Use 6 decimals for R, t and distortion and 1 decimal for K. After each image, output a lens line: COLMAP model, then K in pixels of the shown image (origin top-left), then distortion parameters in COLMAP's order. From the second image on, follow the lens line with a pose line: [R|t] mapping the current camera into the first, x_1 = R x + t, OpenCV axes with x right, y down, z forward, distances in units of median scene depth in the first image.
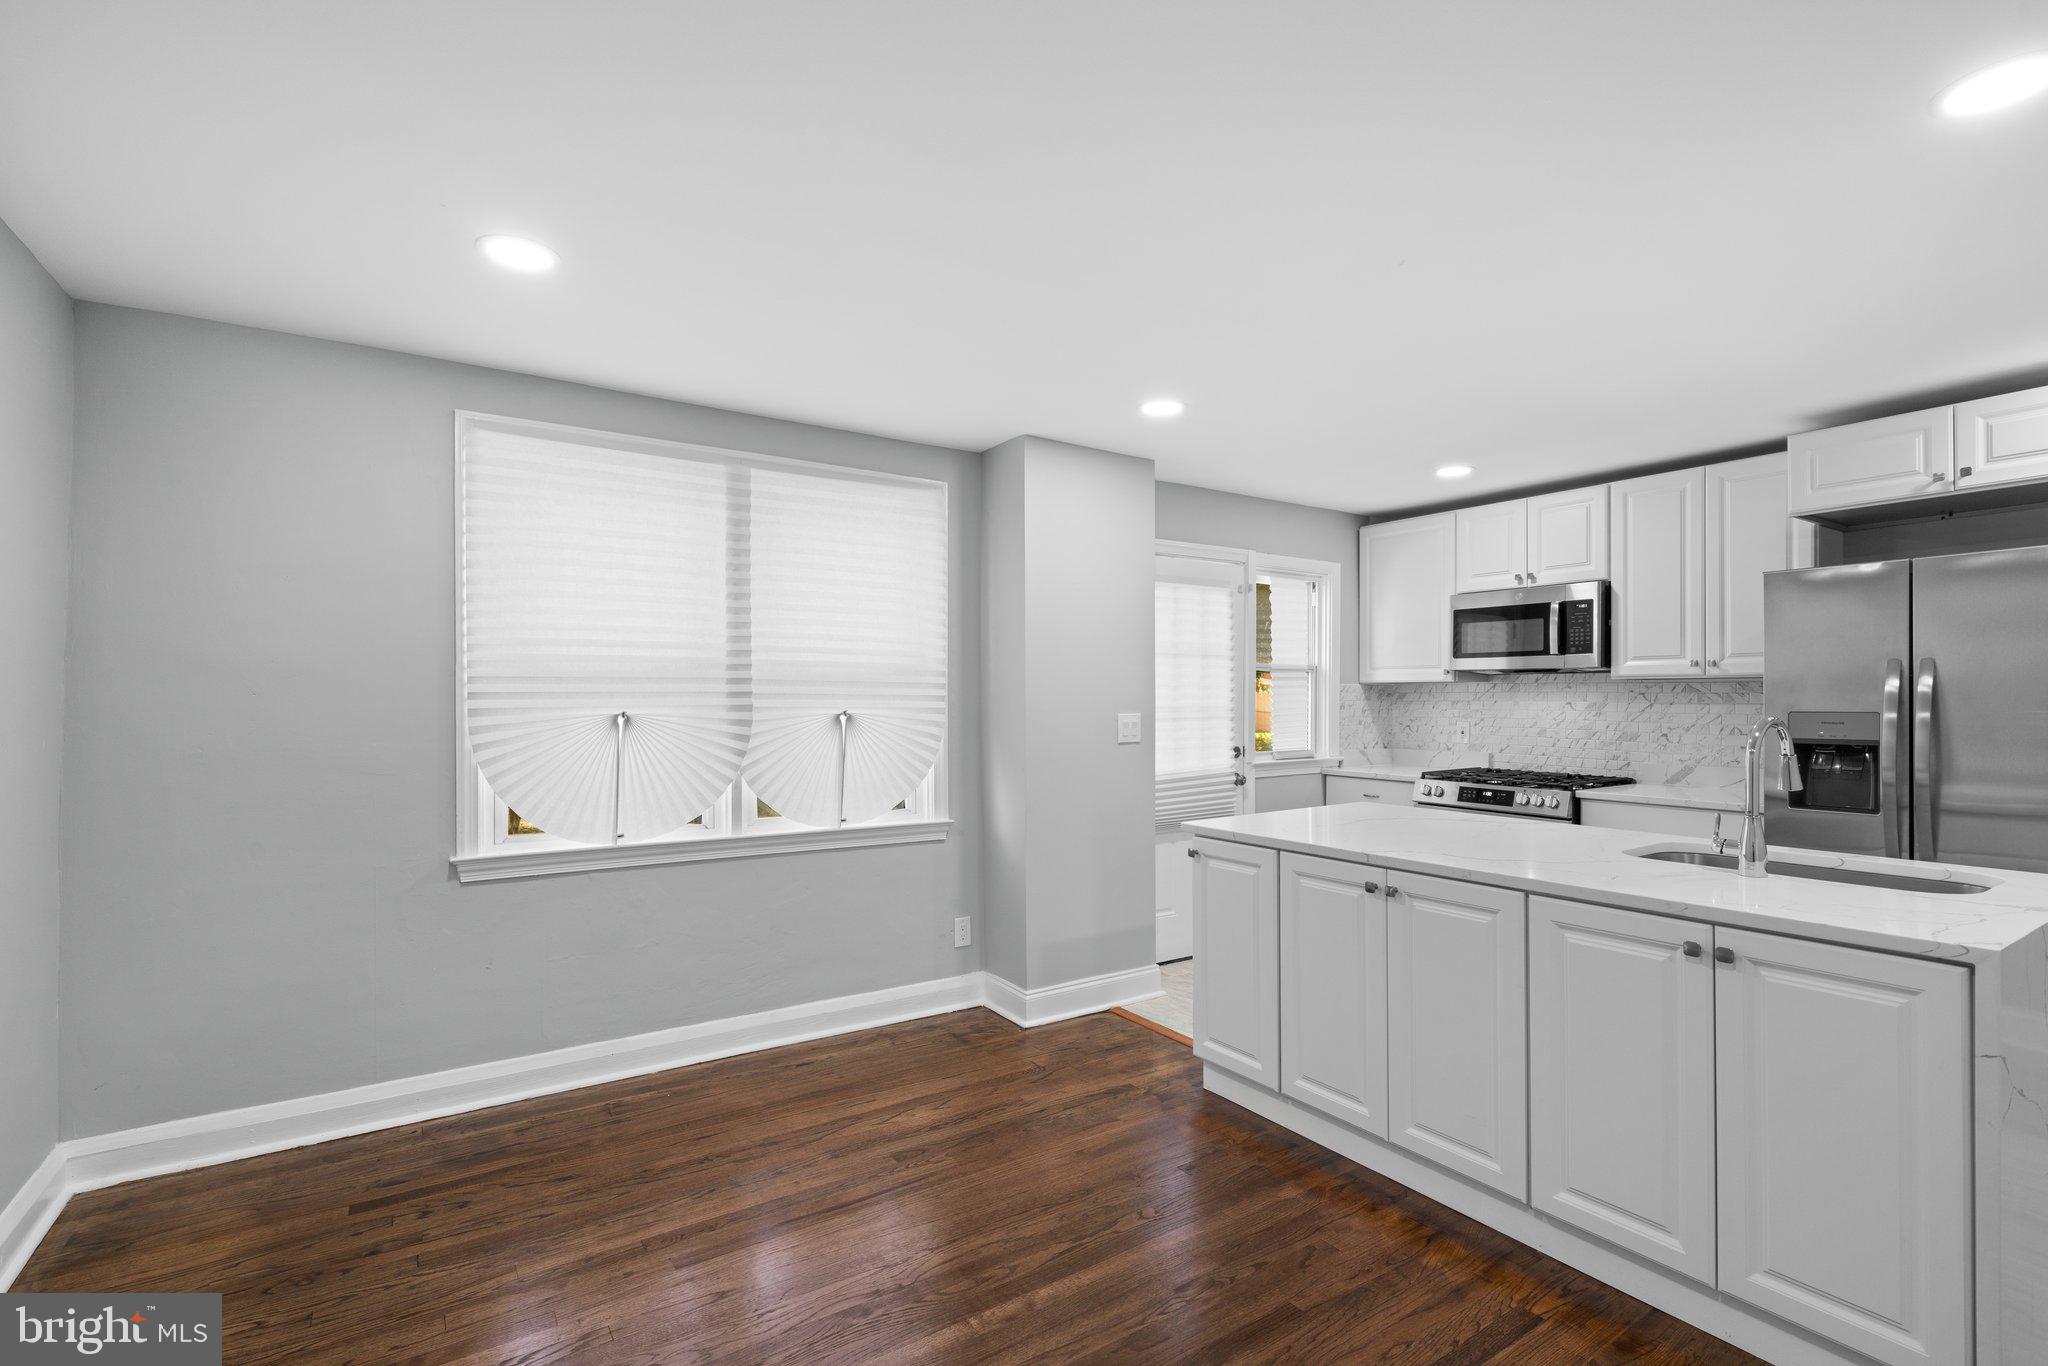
lens RADIAL K [[939.0, 0, 1022.9], [0, 939.0, 711.1], [0, 0, 1]] dist [-0.001935, 0.000301]
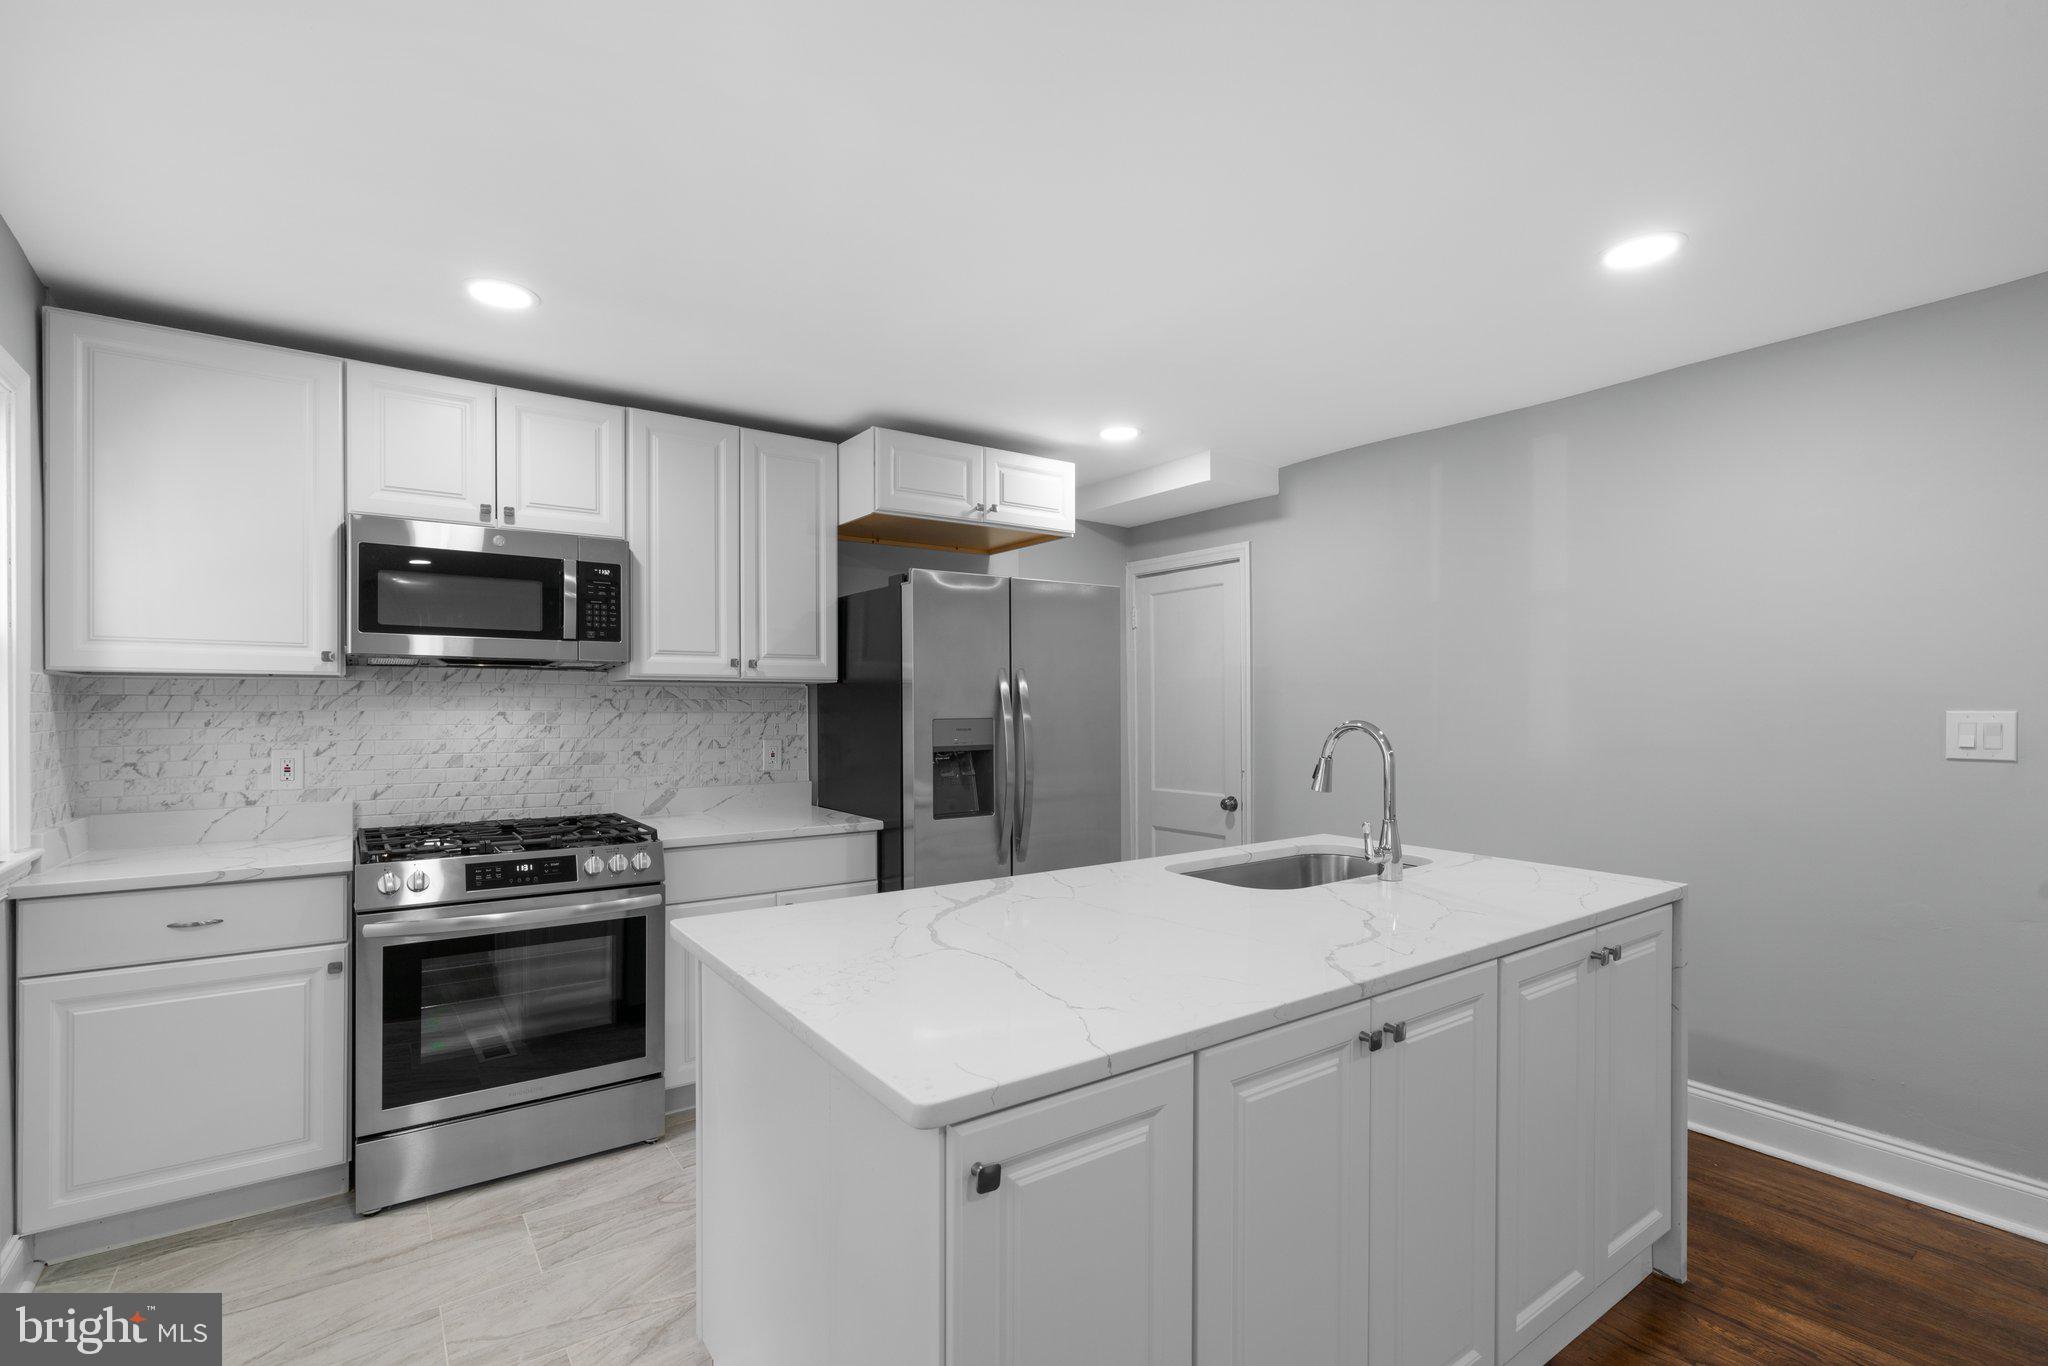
lens RADIAL K [[928.7, 0, 1026.0], [0, 928.7, 702.0], [0, 0, 1]] dist [-0.001118, 0.000548]
pose [[-0.039447, 0.005673, 0.999206, -0.100398], [0.016693, 0.999848, -0.005018, -0.007715], [-0.999082, 0.016482, -0.039536, 0.717149]]
